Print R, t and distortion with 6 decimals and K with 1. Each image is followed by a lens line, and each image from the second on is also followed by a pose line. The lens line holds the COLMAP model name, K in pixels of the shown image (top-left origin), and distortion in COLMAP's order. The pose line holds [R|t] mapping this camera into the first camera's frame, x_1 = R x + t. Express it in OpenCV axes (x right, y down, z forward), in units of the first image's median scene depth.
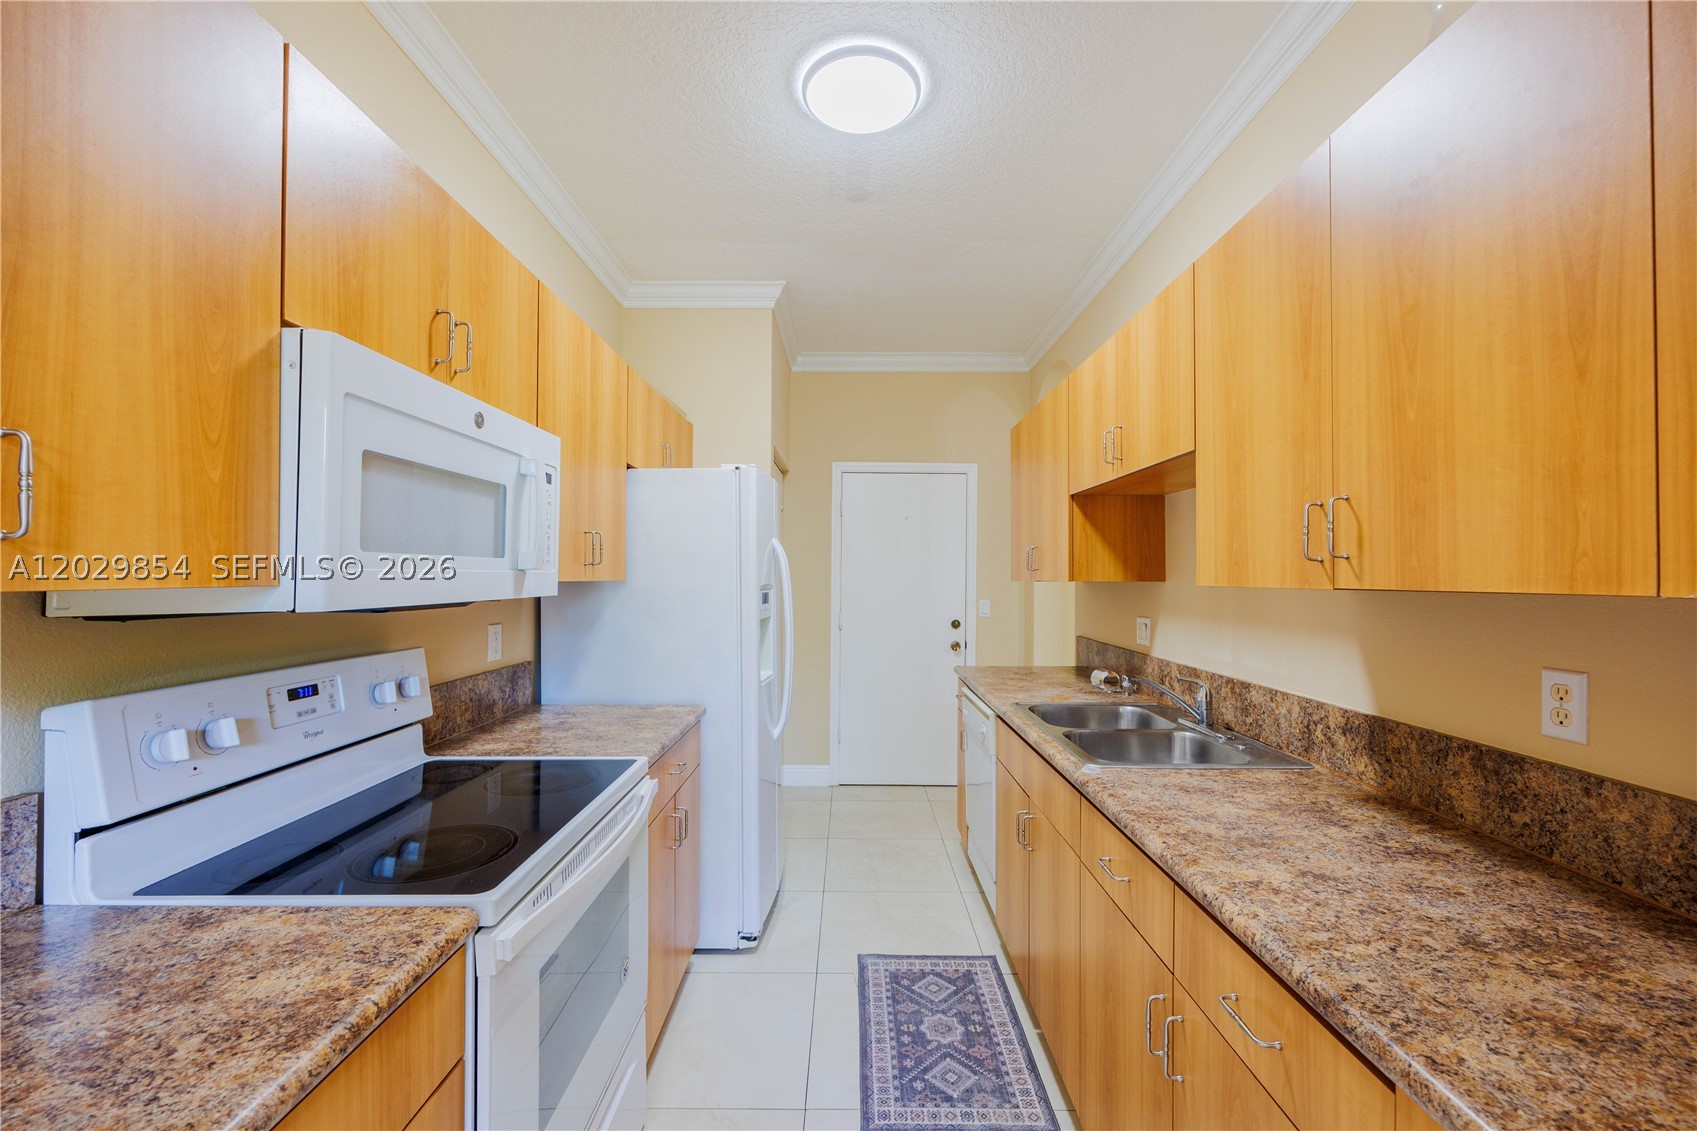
lens RADIAL K [[675.2, 0, 847.8], [0, 675.2, 571.3], [0, 0, 1]] dist [-0.001449, 0.000226]
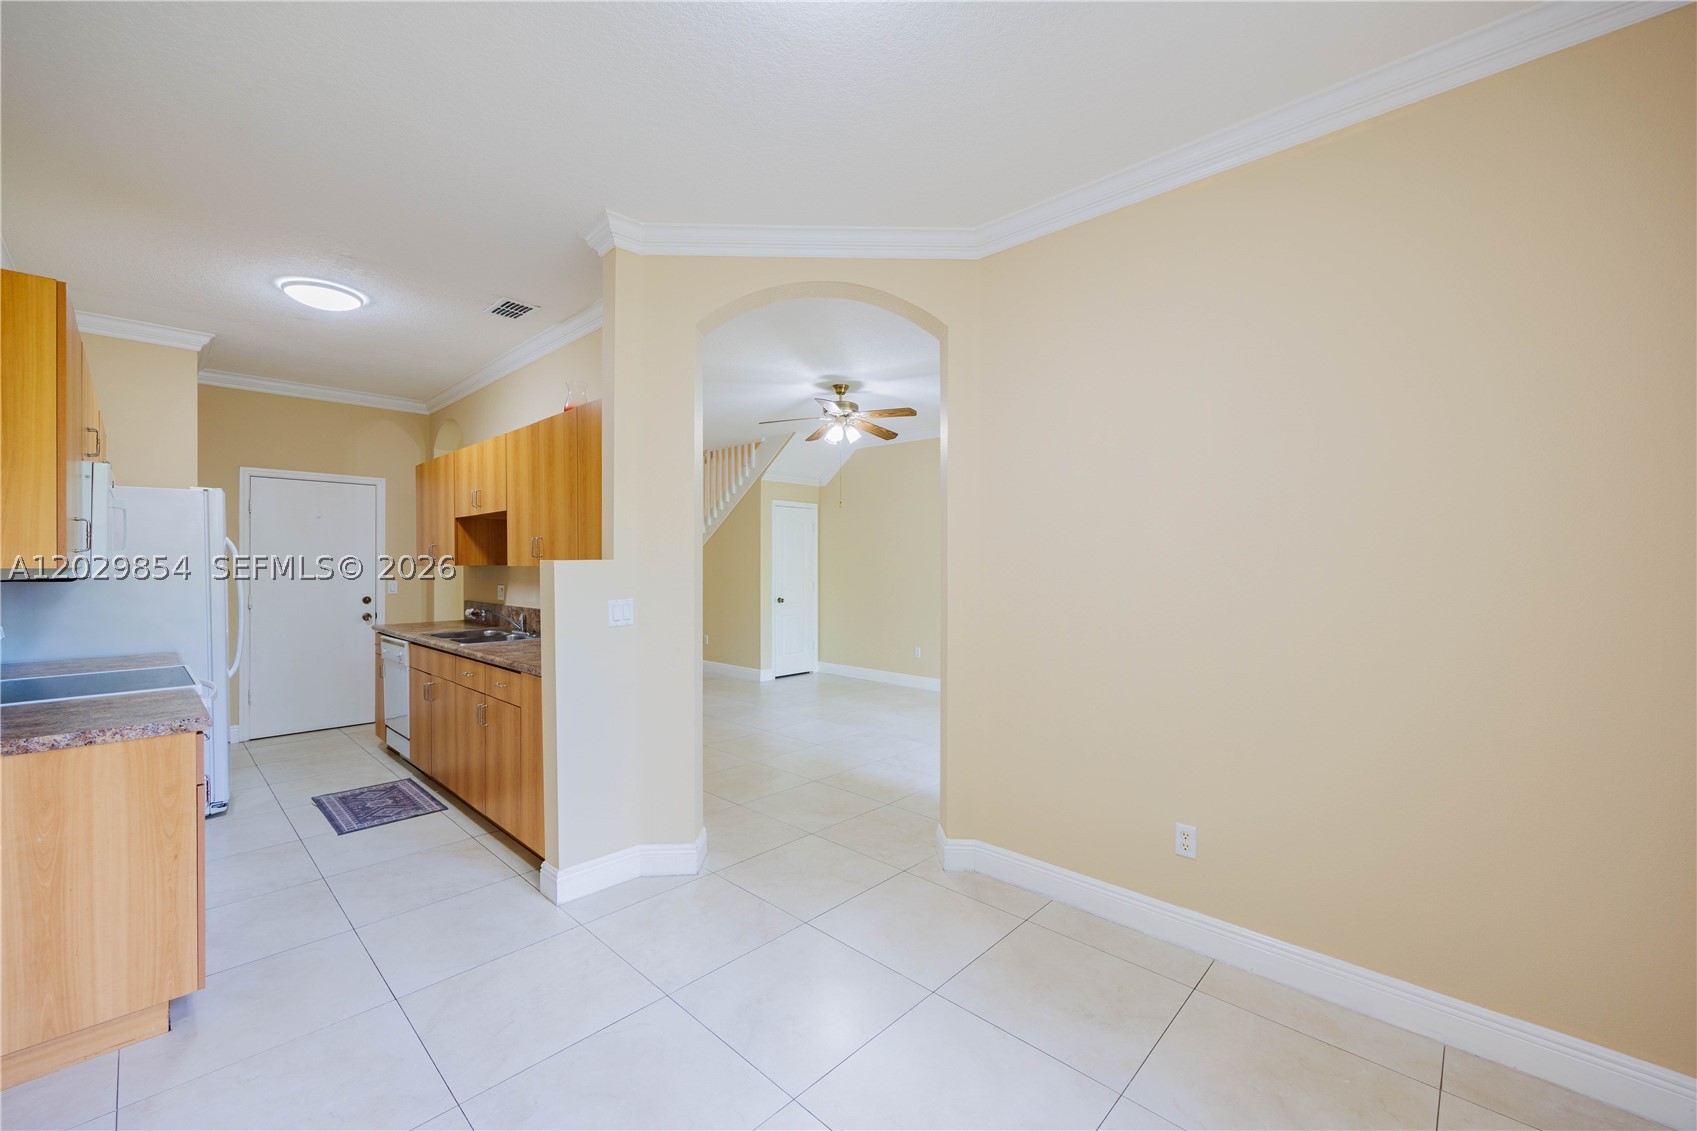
lens RADIAL K [[677.3, 0, 848.5], [0, 677.3, 565.5], [0, 0, 1]] dist [0.000304, -0.000306]
pose [[0.685300, -0.006439, 0.728232, -0.375968], [-0.001233, 0.999949, 0.010002, -0.006321], [-0.728260, -0.007752, 0.685257, -1.394566]]
